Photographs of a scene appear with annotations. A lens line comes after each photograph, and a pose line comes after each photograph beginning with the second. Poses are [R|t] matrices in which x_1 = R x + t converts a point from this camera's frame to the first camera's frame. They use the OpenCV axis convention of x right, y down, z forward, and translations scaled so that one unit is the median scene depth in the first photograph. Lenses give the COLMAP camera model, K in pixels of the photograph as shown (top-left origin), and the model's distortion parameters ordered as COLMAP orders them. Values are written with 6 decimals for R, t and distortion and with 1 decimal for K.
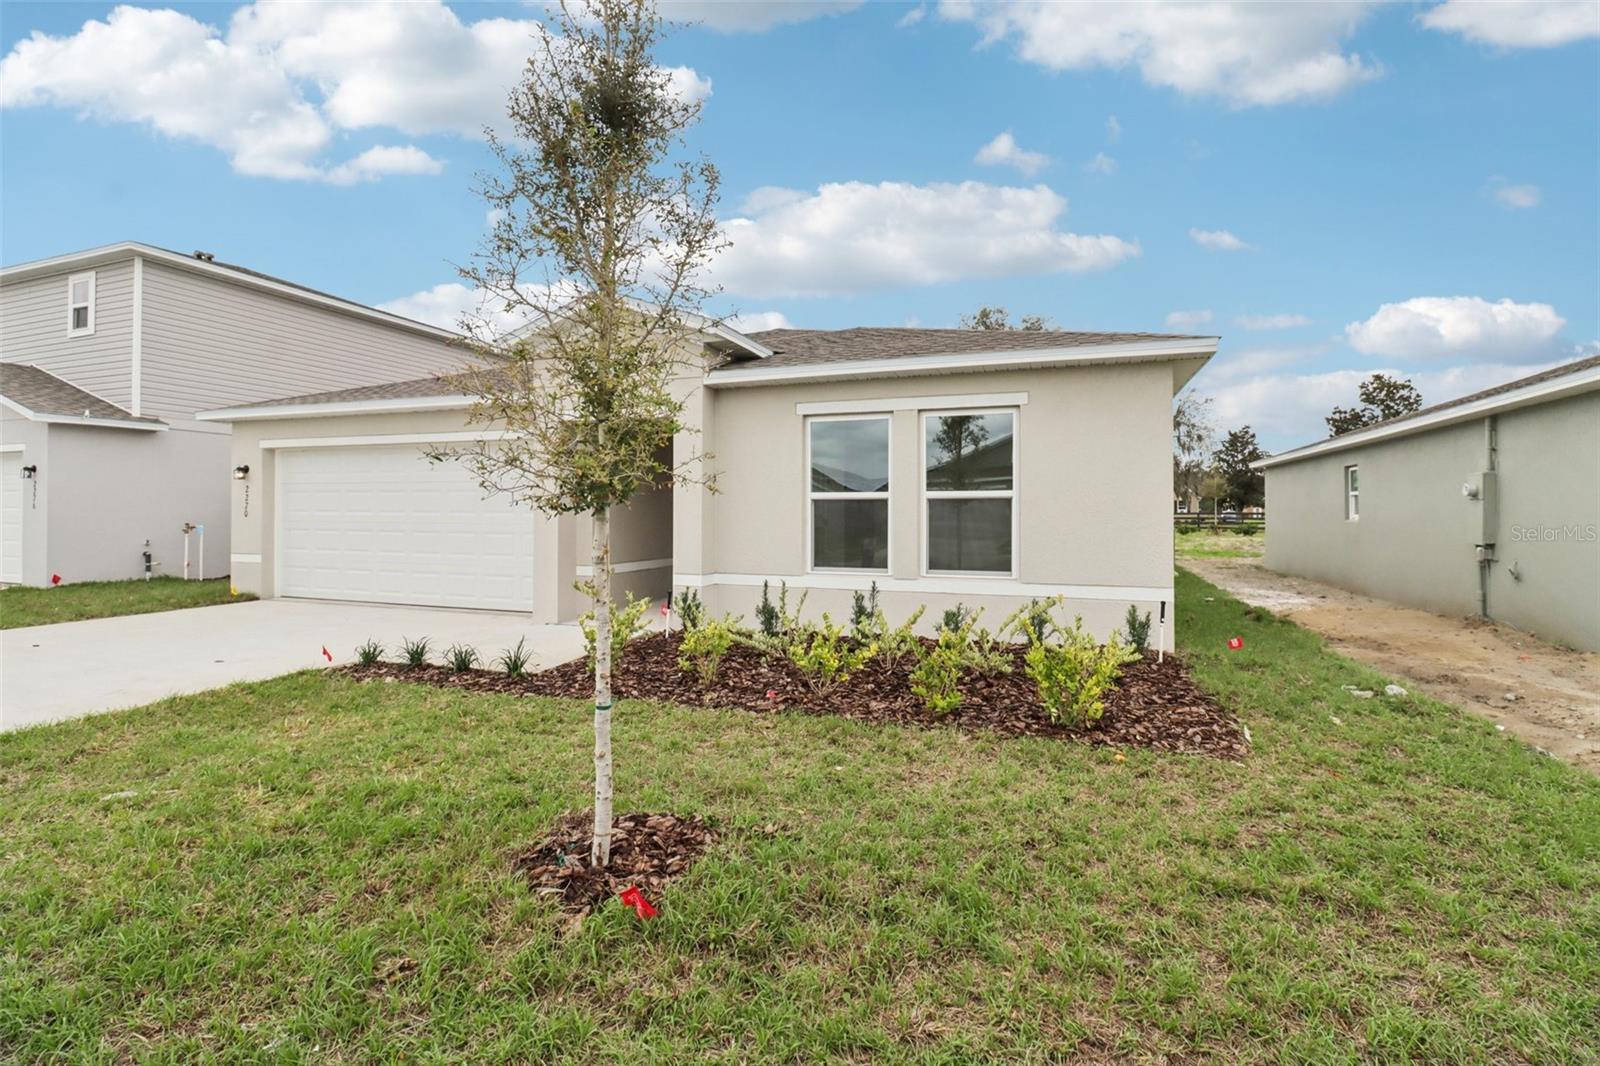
lens RADIAL K [[742.5, 0, 806.4], [0, 742.5, 502.0], [0, 0, 1]] dist [-0.004617, -0.010918]
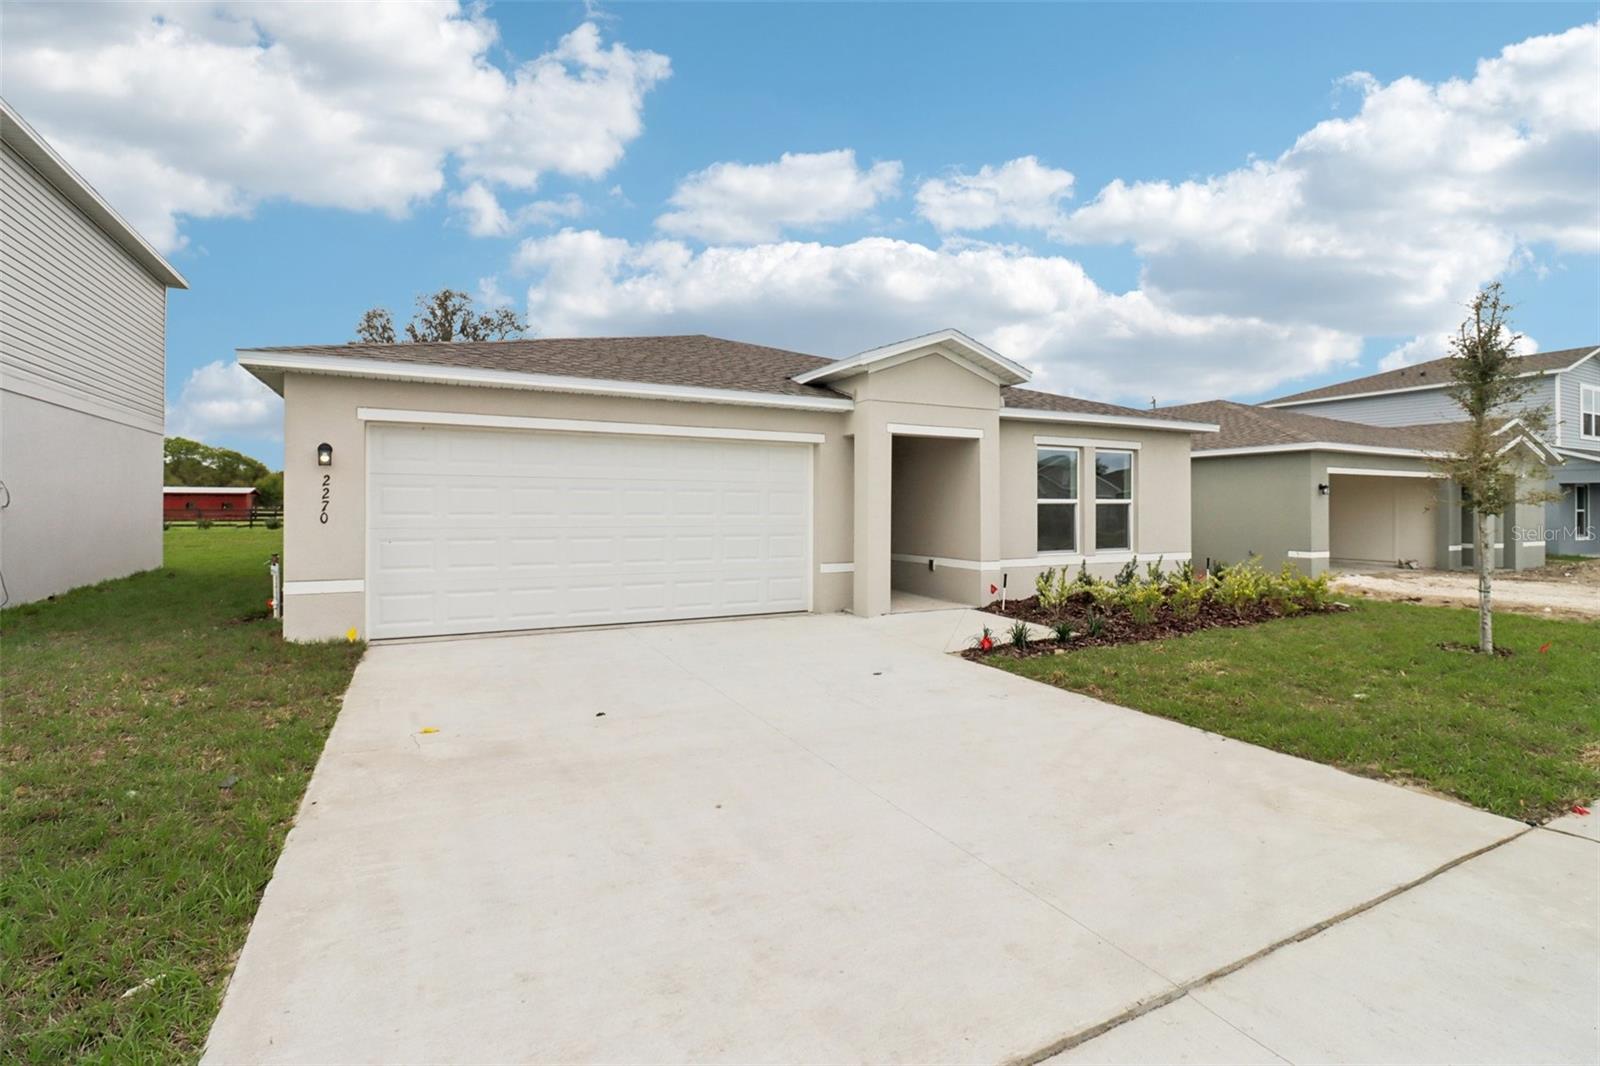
lens RADIAL K [[741.7, 0, 802.5], [0, 741.7, 502.1], [0, 0, 1]] dist [-0.002359, -0.011859]
pose [[0.682579, 0.005266, 0.730792, -1.358947], [-0.009578, 0.999953, 0.001740, -0.005018], [-0.730749, -0.008188, 0.682598, 0.364133]]
